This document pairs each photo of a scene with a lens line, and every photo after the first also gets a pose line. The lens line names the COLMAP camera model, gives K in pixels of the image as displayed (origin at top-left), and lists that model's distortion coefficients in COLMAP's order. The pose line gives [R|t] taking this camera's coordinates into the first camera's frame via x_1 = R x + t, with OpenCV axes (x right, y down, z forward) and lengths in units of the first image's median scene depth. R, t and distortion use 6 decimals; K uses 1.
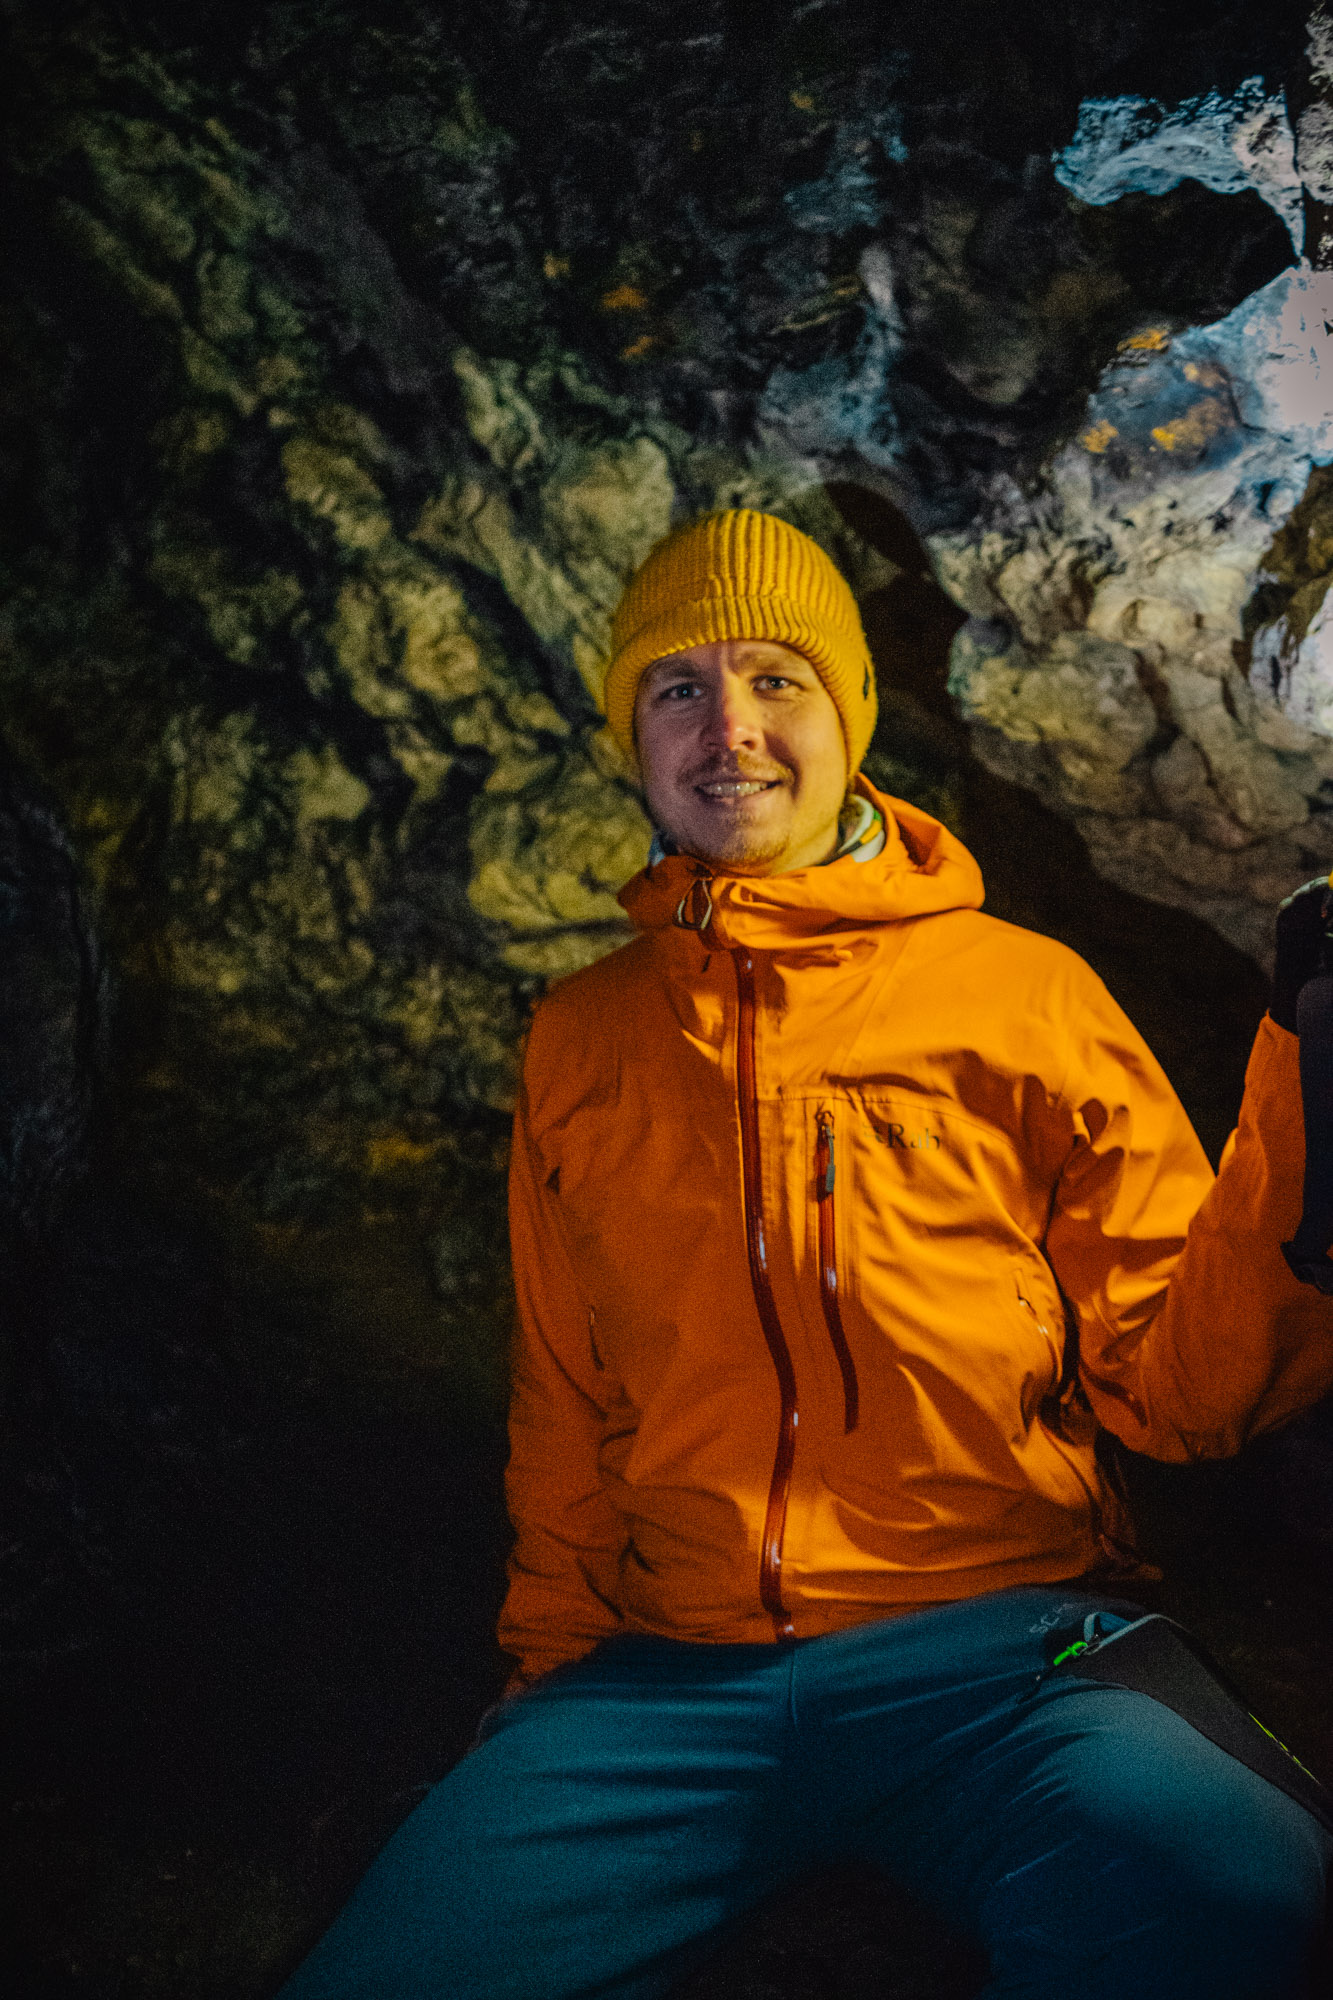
lens RADIAL K [[1564.6, 0, 676.6], [0, 1564.6, 1000.5], [0, 0, 1]] dist [-0.023785, 0.012581]
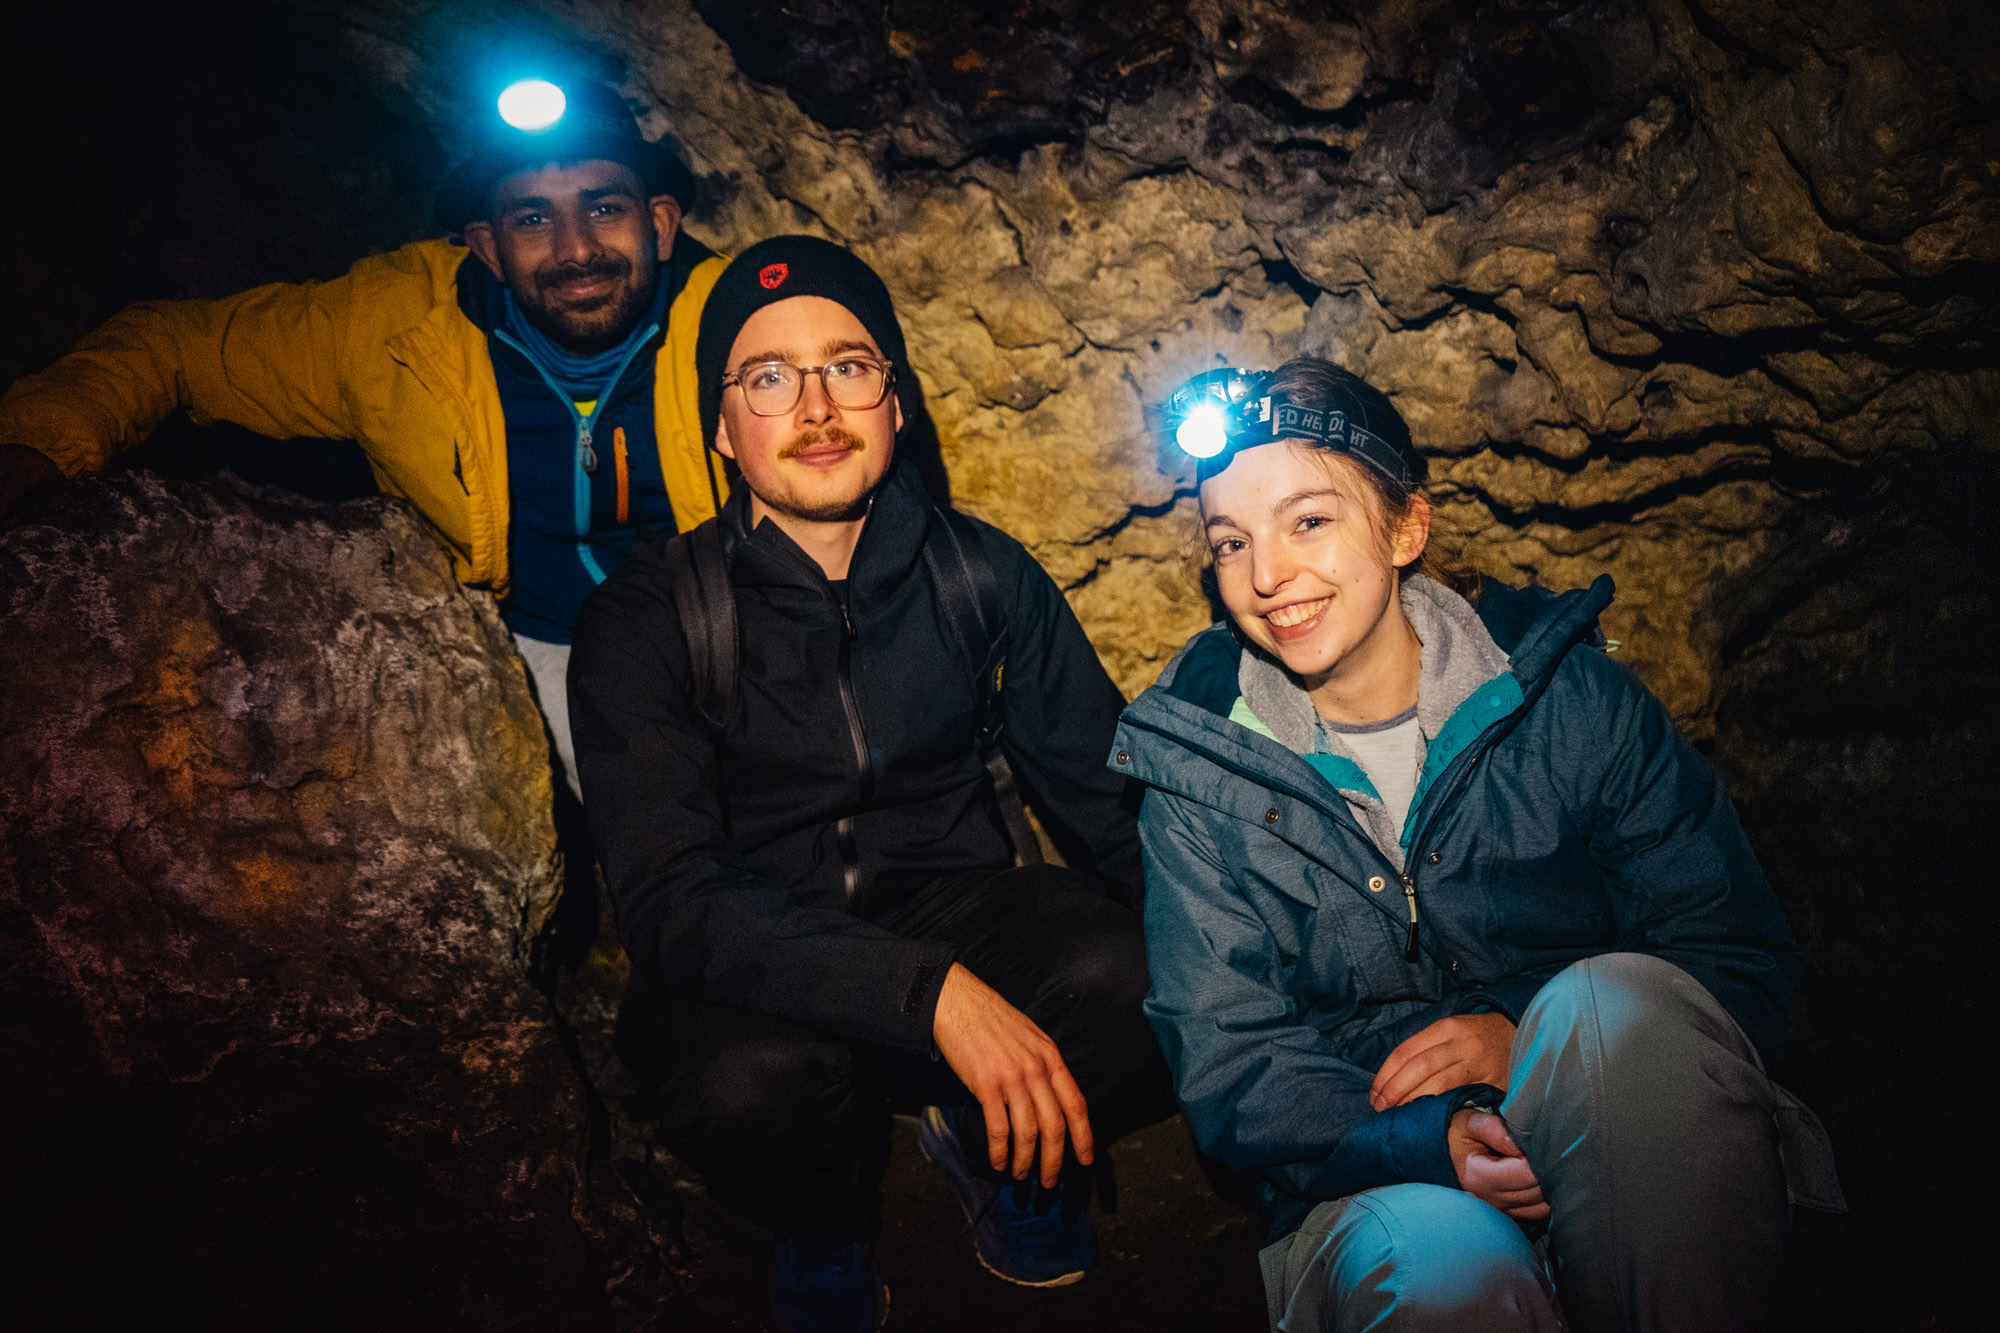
lens RADIAL K [[1564.6, 0, 996.8], [0, 1564.6, 669.9], [0, 0, 1]] dist [-0.023785, 0.012581]
pose [[0.975716, -0.158470, 0.151210, -0.224884], [0.167826, 0.984487, -0.051178, 0.040881], [-0.140754, 0.075313, 0.987176, -0.074869]]
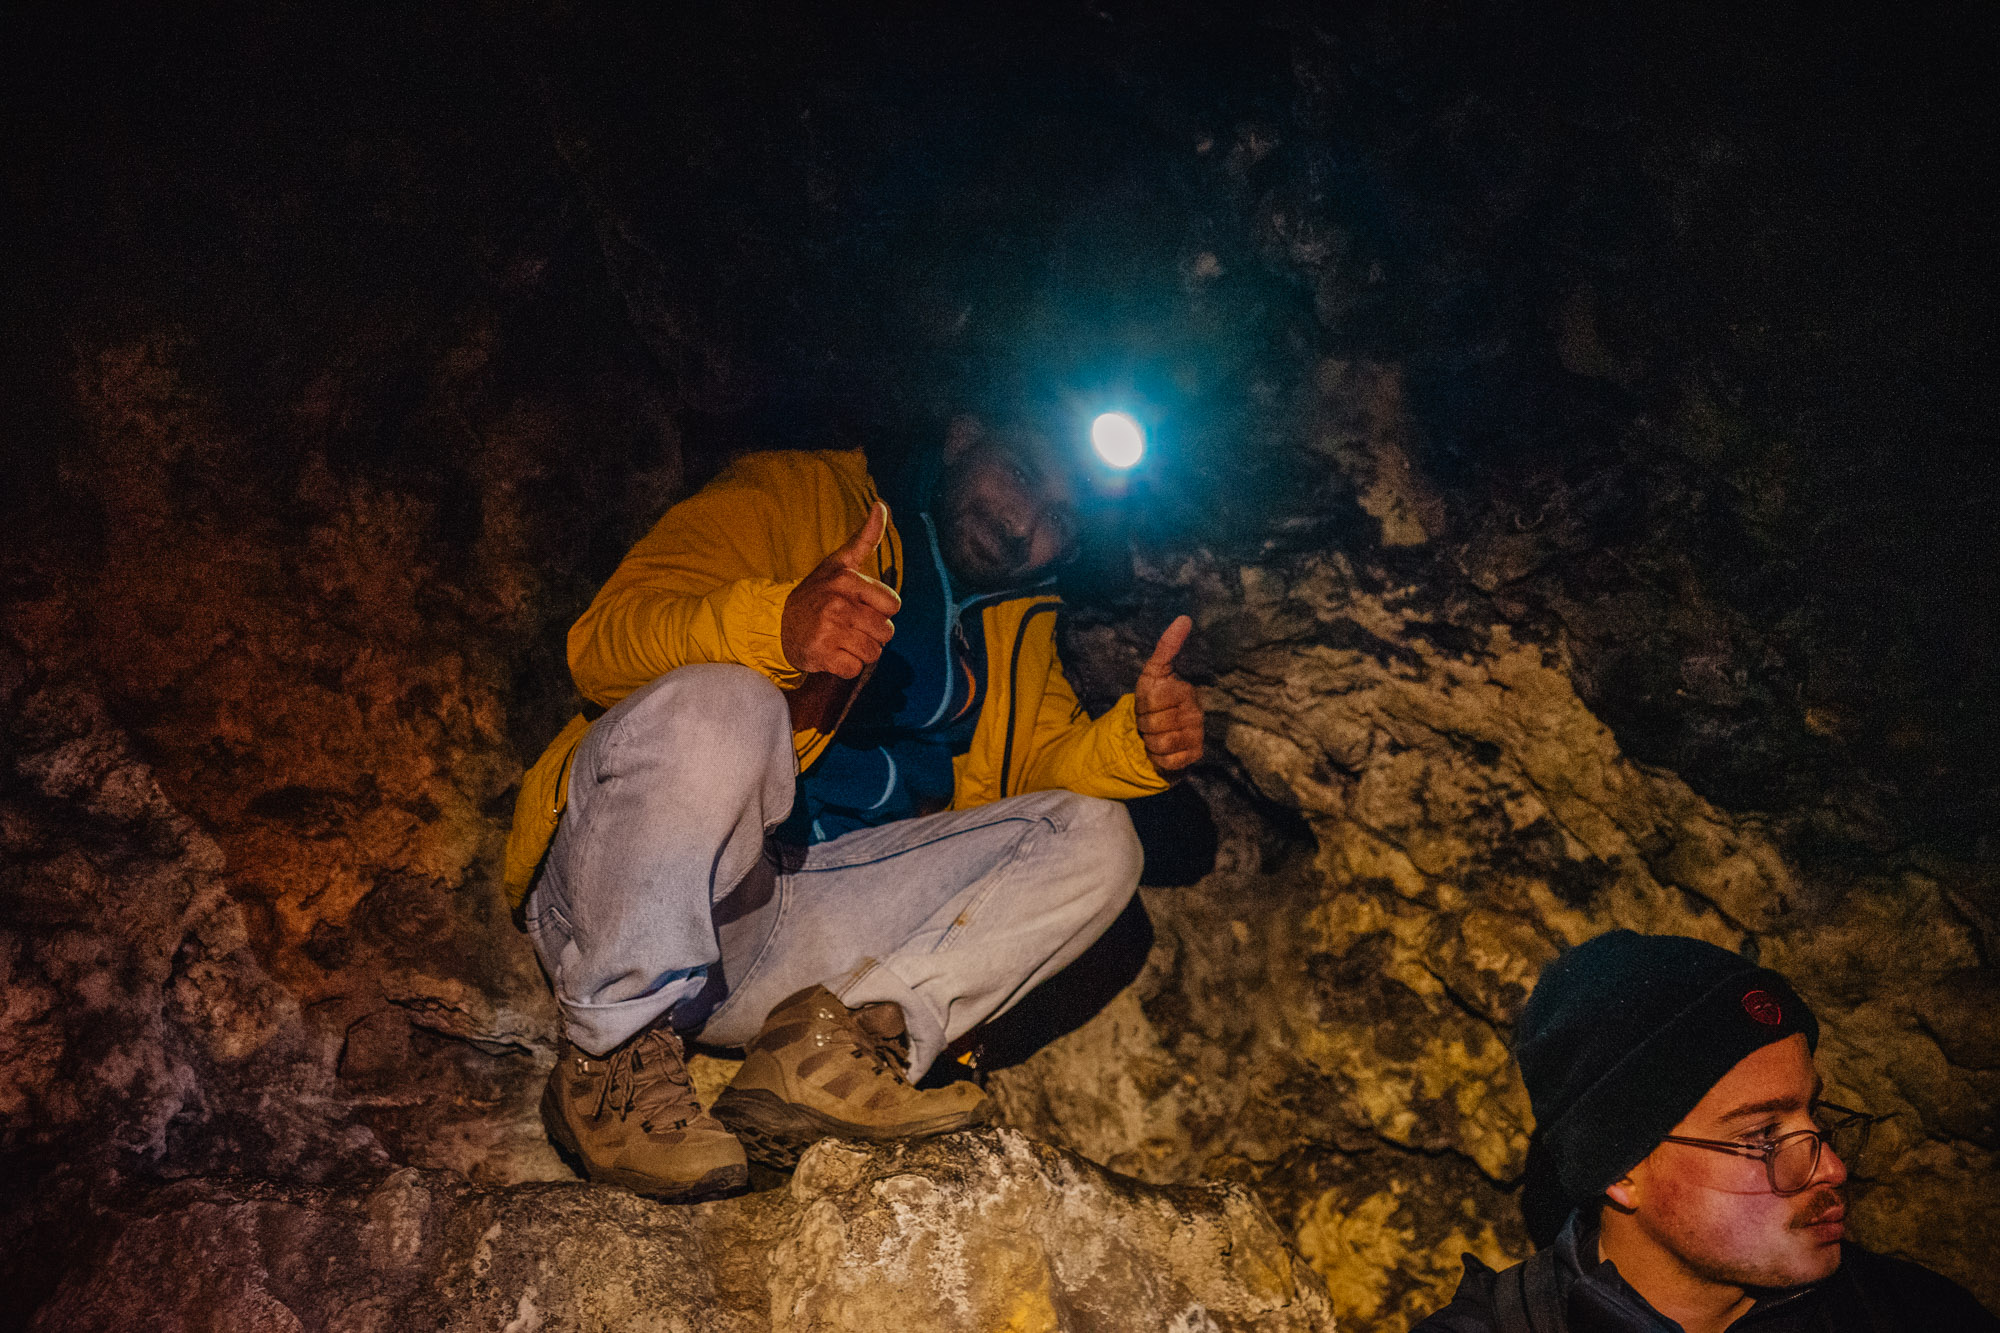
lens RADIAL K [[1564.6, 0, 996.9], [0, 1564.6, 675.7], [0, 0, 1]] dist [-0.023785, 0.012581]
pose [[0.947006, -0.130169, -0.293660, -0.253719], [-0.031437, 0.872264, -0.488024, 0.015878], [0.319674, 0.471393, 0.821947, -0.014843]]
